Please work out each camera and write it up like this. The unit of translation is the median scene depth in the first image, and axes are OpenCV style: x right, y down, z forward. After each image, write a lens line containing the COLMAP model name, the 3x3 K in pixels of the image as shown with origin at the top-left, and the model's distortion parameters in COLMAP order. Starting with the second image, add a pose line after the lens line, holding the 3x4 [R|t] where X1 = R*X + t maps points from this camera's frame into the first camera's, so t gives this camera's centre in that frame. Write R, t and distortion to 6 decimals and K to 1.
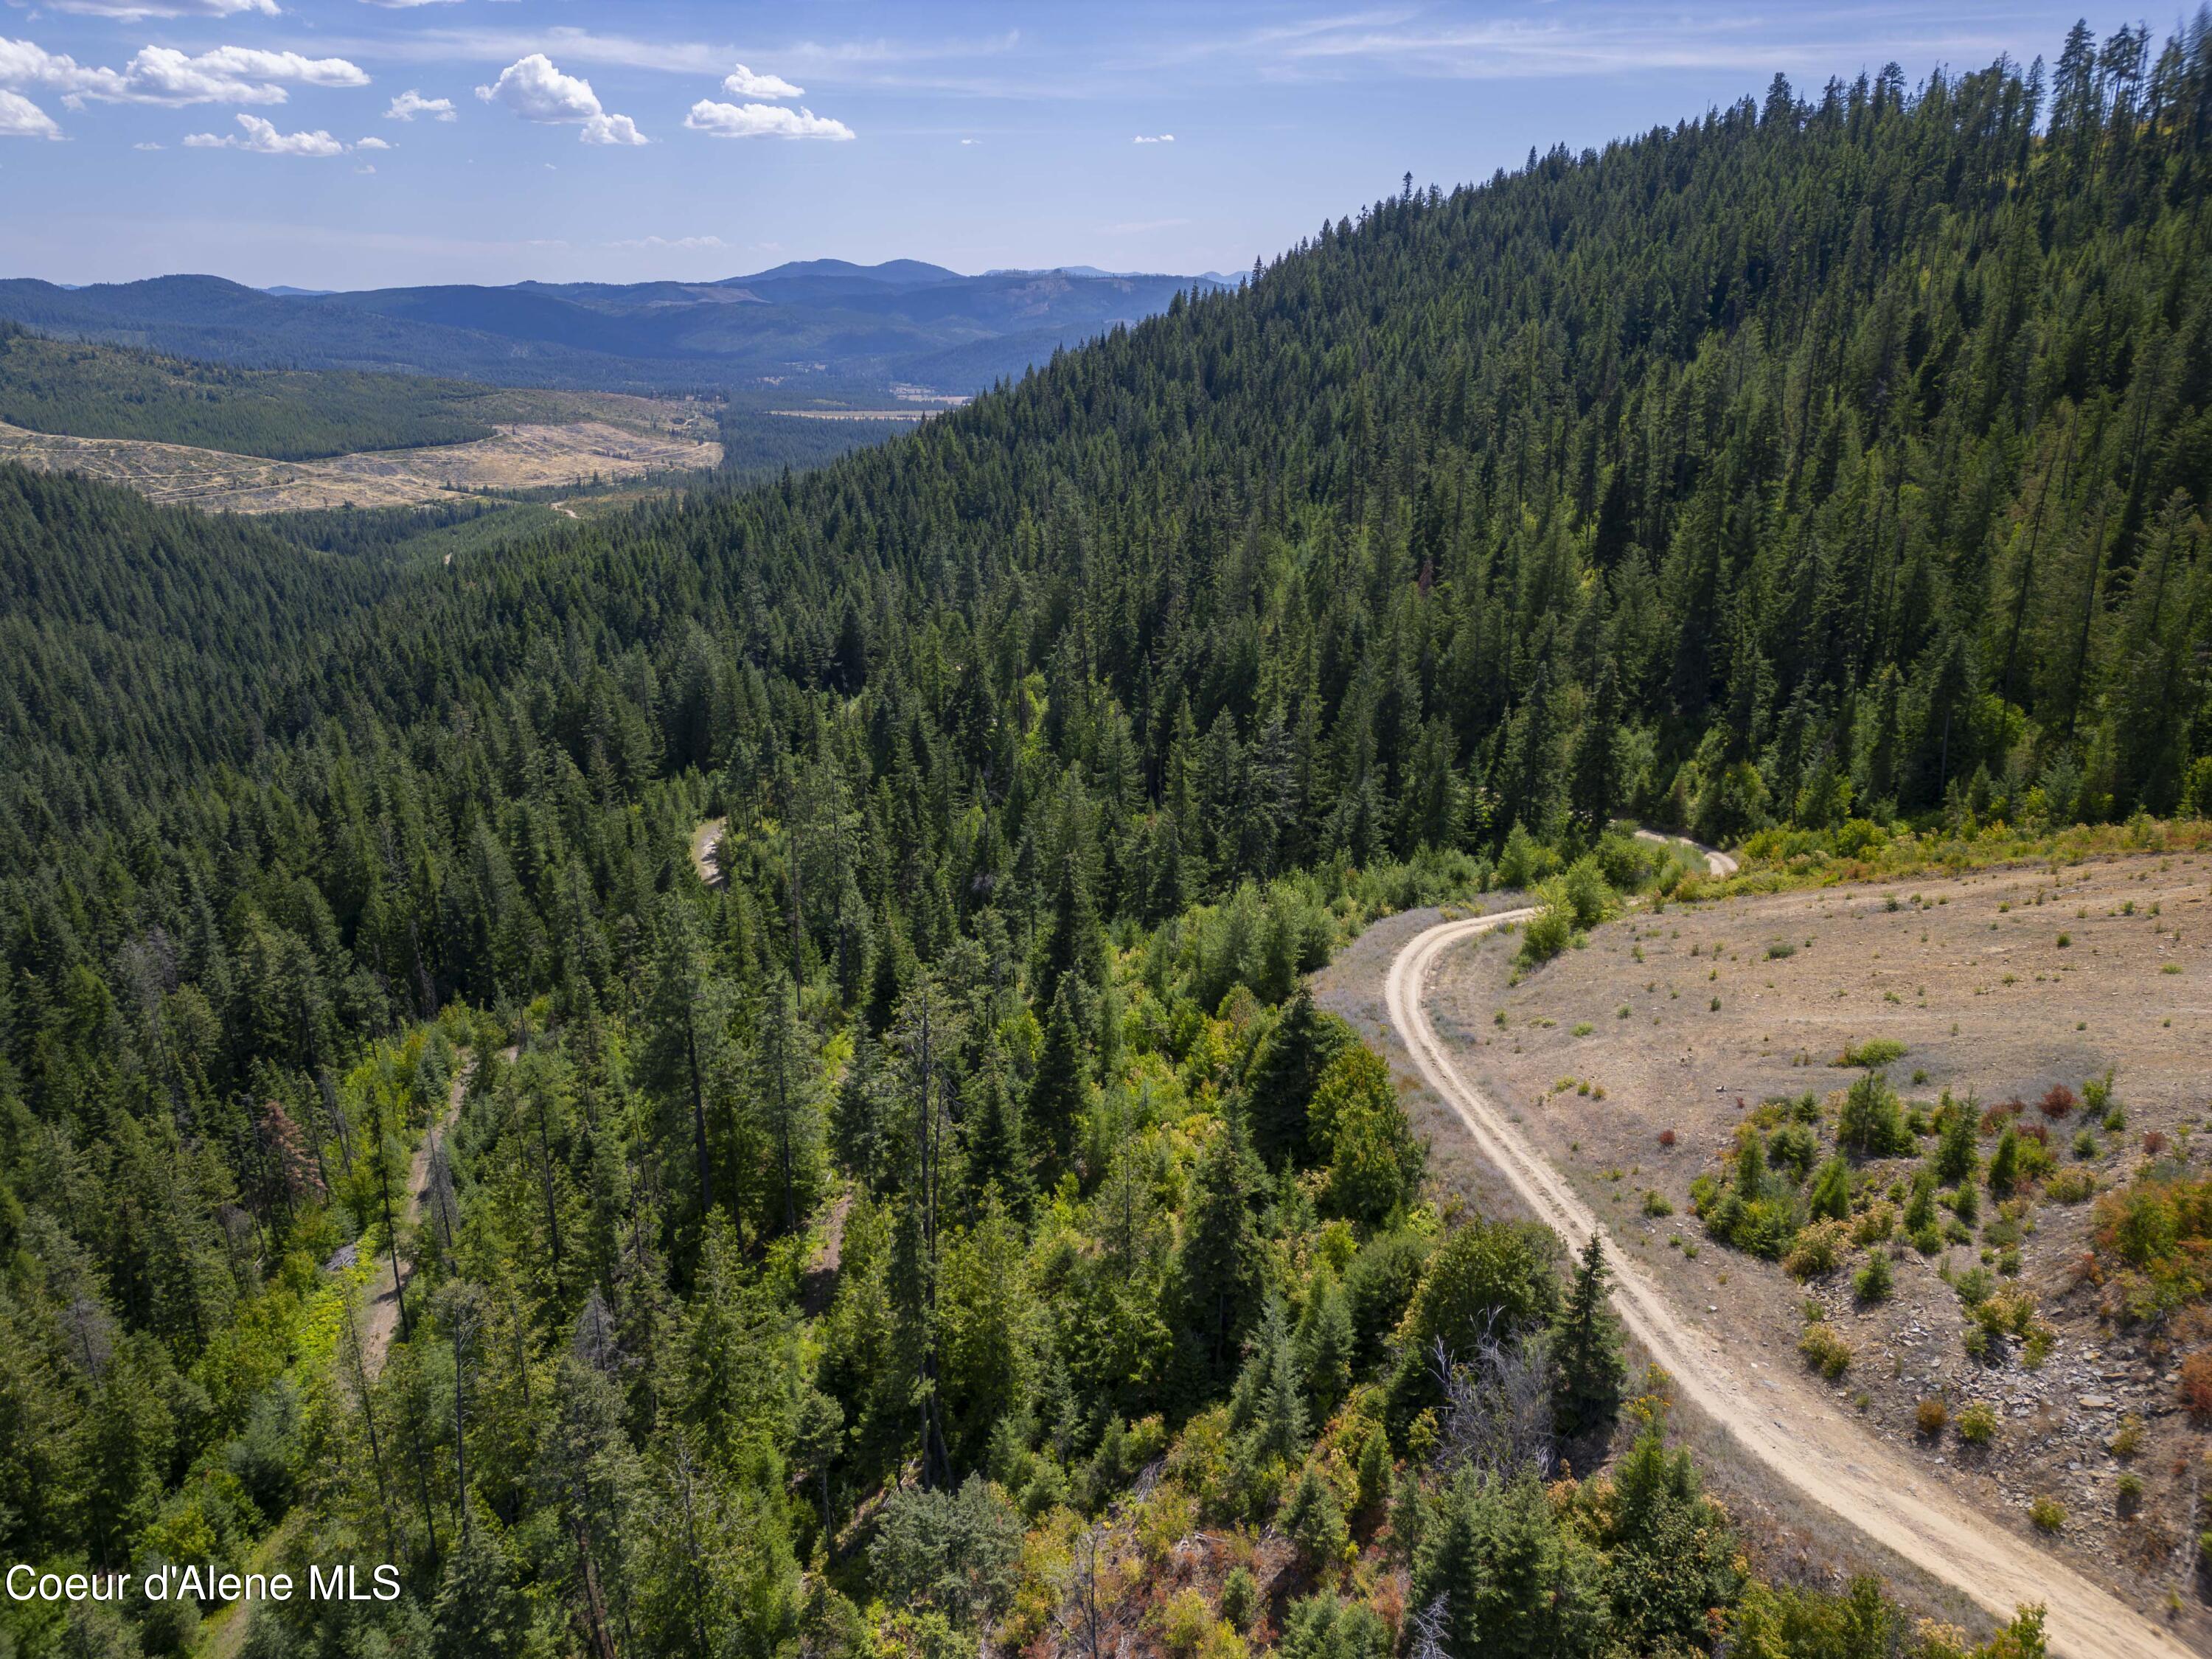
lens RADIAL K [[1535.6, 0, 1111.0], [0, 1535.6, 835.2], [0, 0, 1]] dist [0.085065, -0.084264]
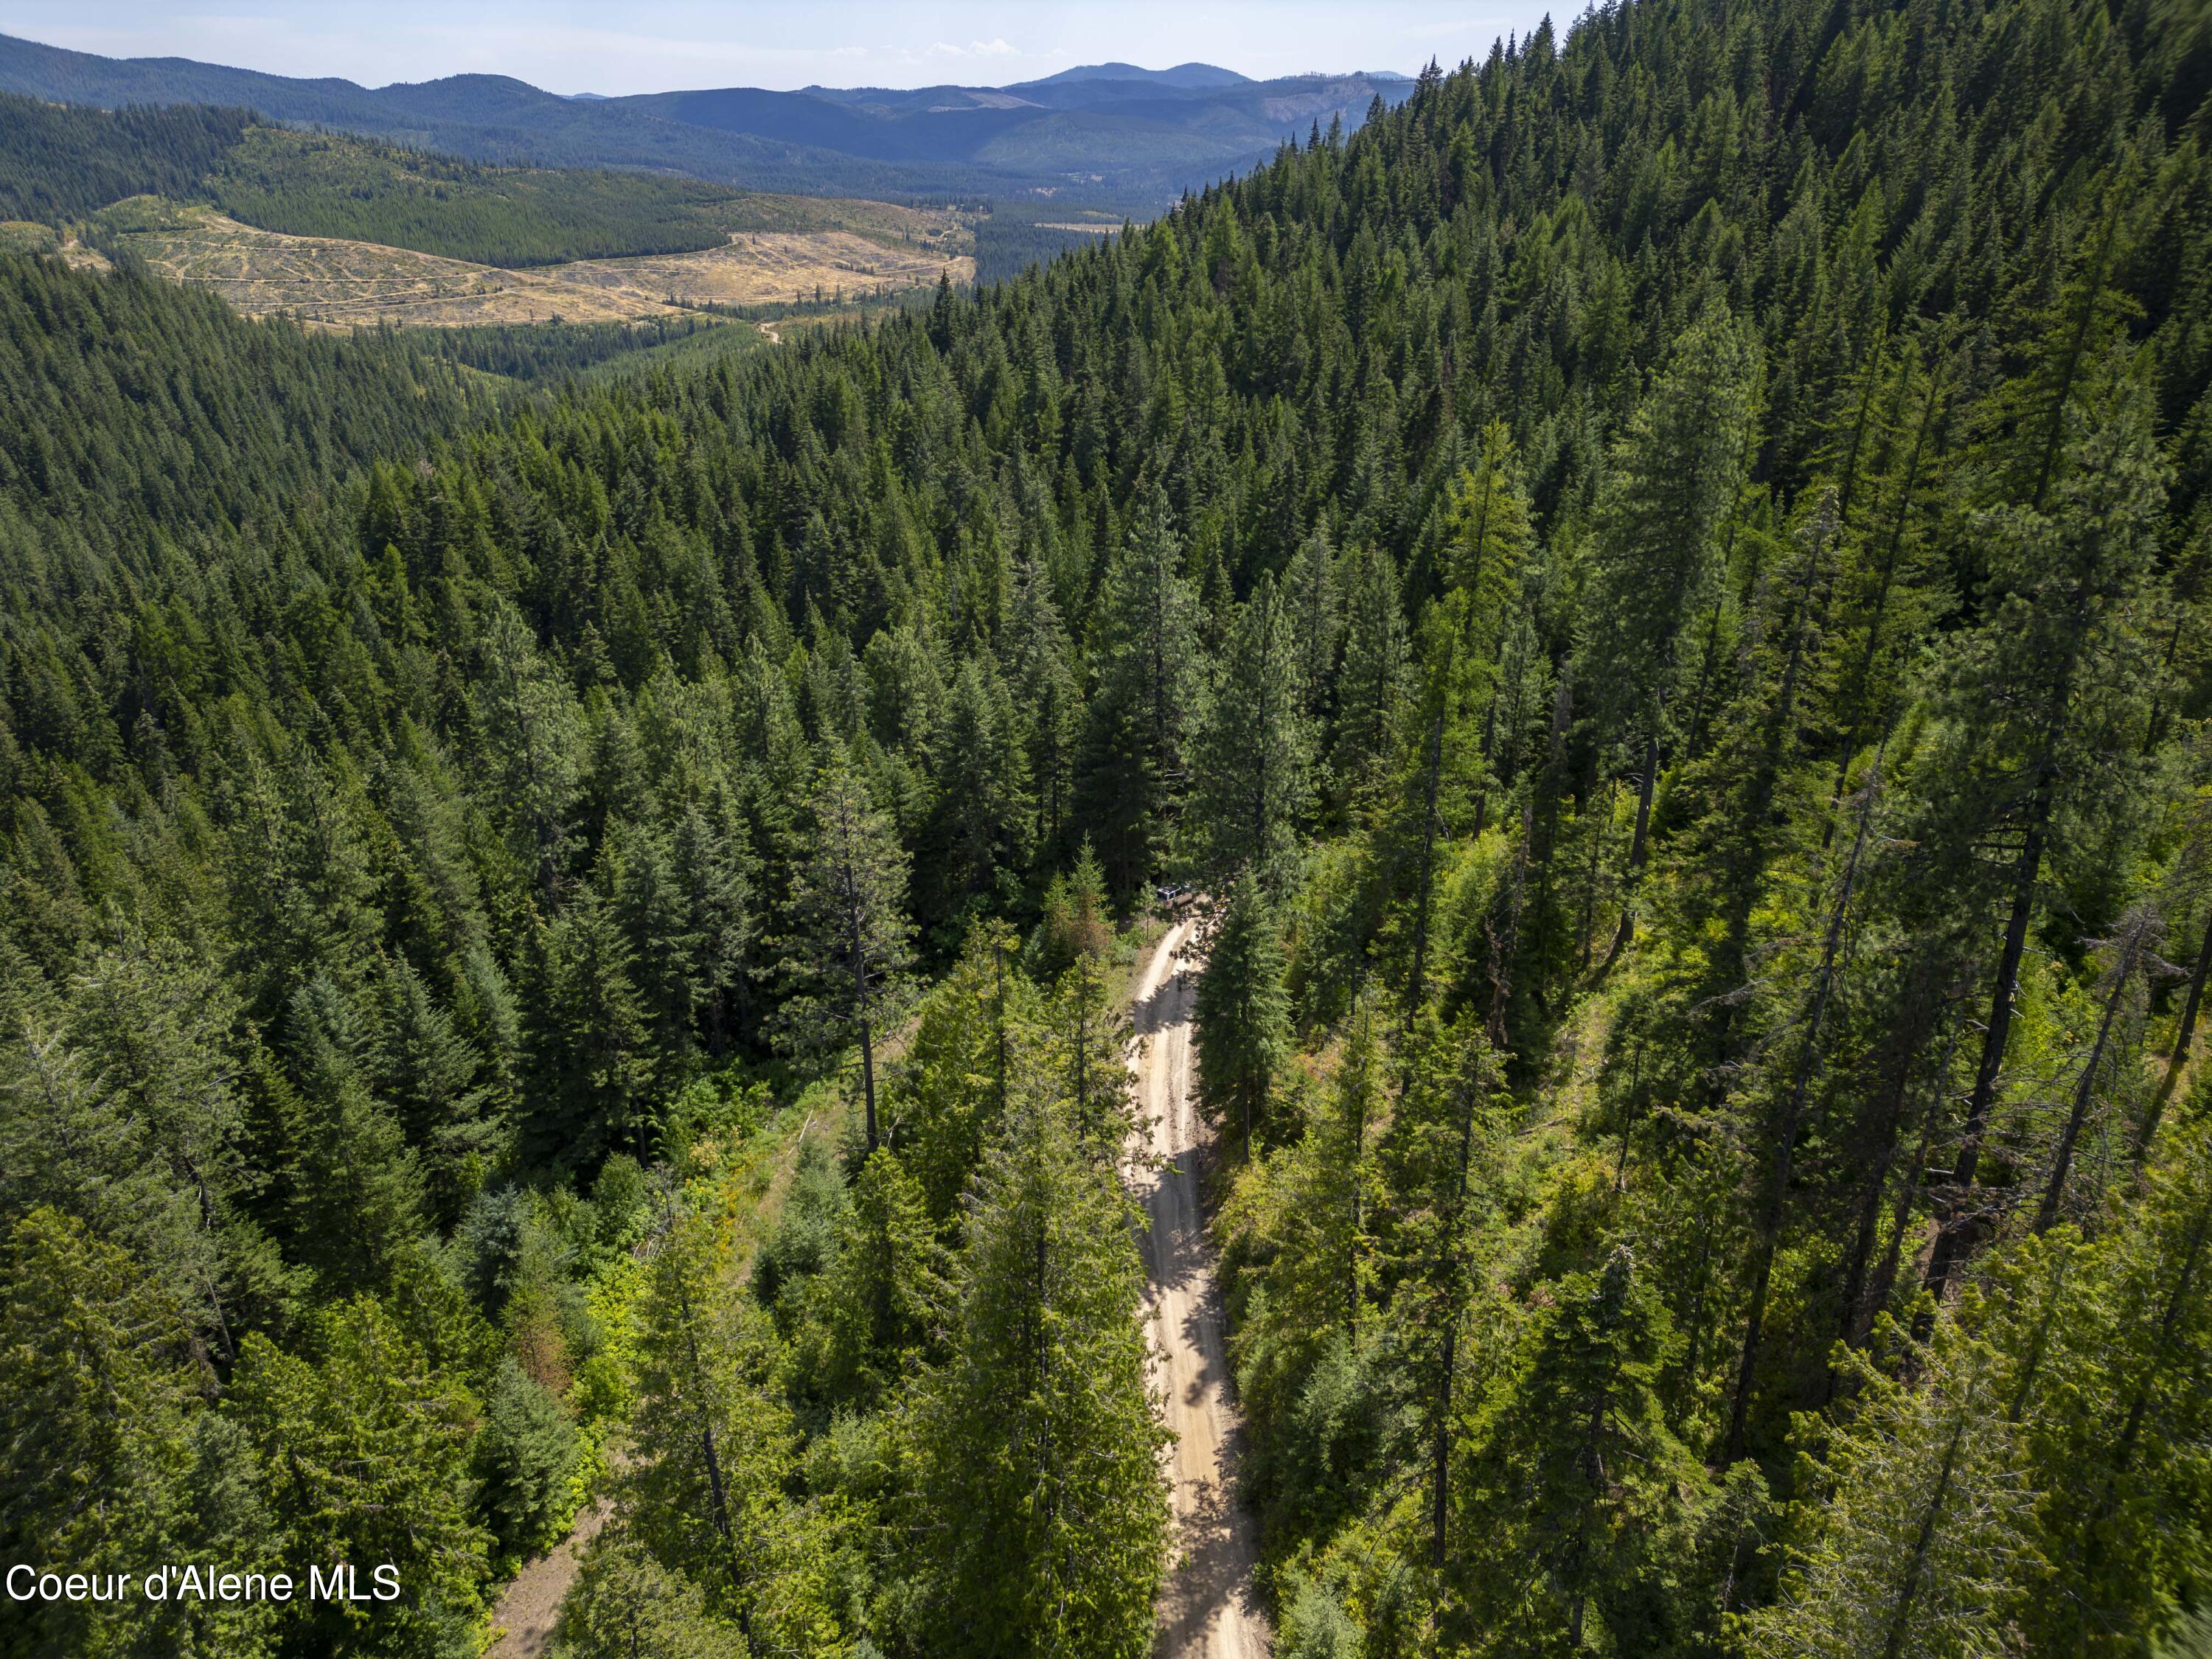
lens RADIAL K [[1540.5, 0, 1110.2], [0, 1540.5, 831.5], [0, 0, 1]] dist [0.075059, -0.068359]
pose [[0.984999, 0.076525, -0.154663, -0.042622], [-0.060633, 0.992624, 0.104984, -0.099547], [0.161556, -0.094031, 0.982373, 0.433090]]
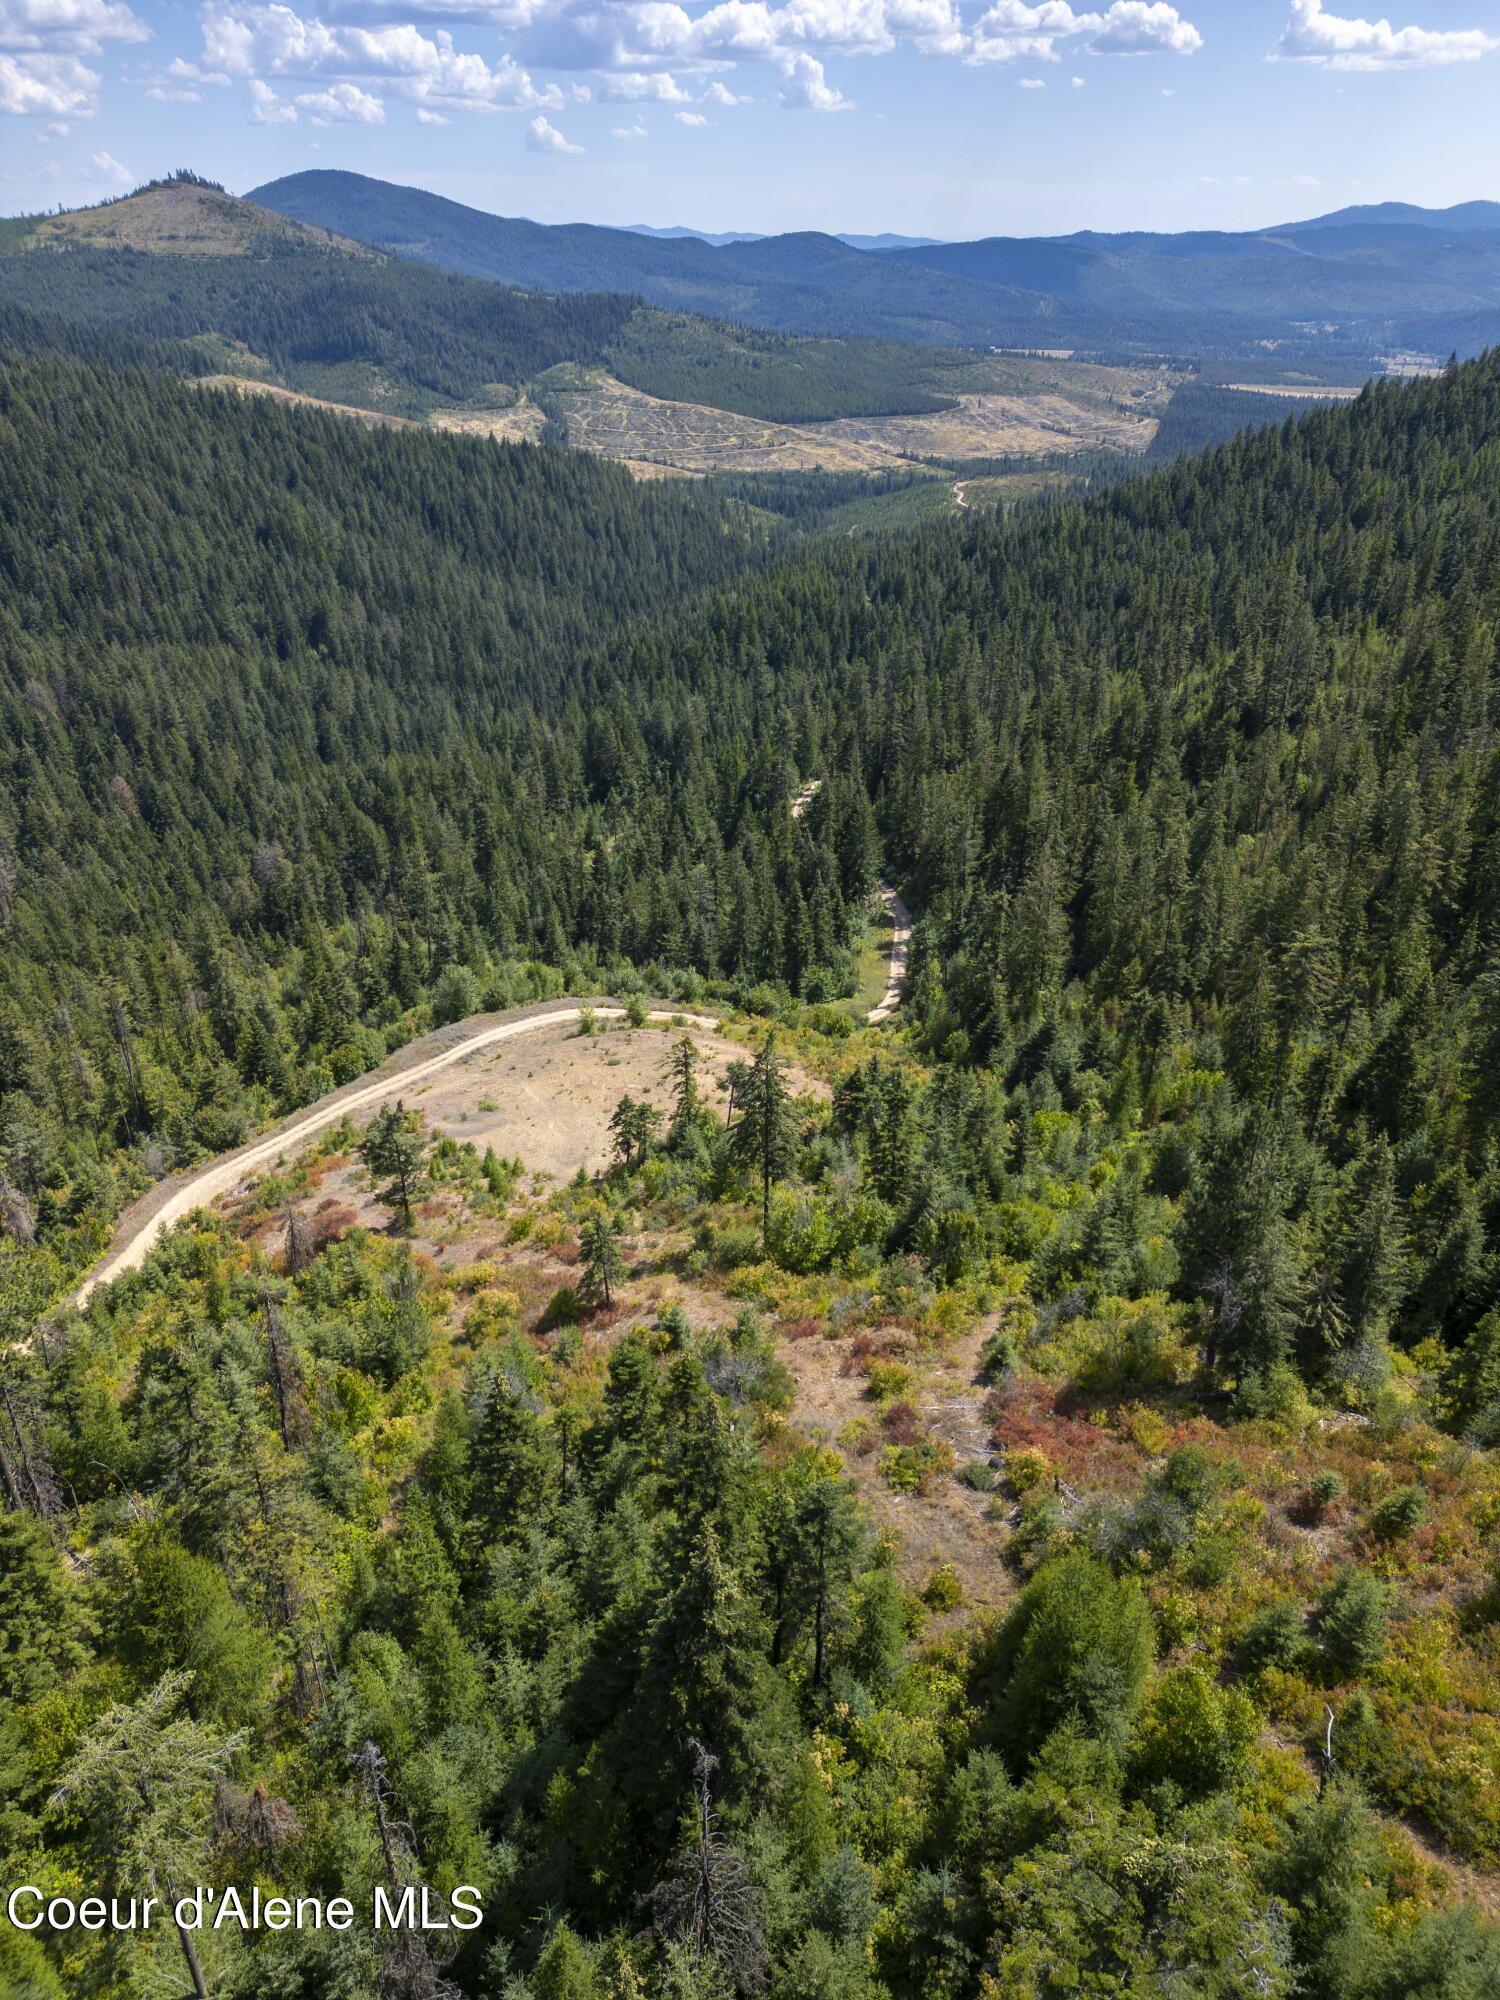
lens RADIAL K [[1392.8, 0, 745.4], [0, 1392.8, 994.7], [0, 0, 1]] dist [0.075059, -0.068359]
pose [[0.849244, 0.256333, -0.461604, 0.249708], [-0.181022, 0.962613, 0.201511, -0.072276], [0.496000, -0.087572, 0.863895, -0.076128]]
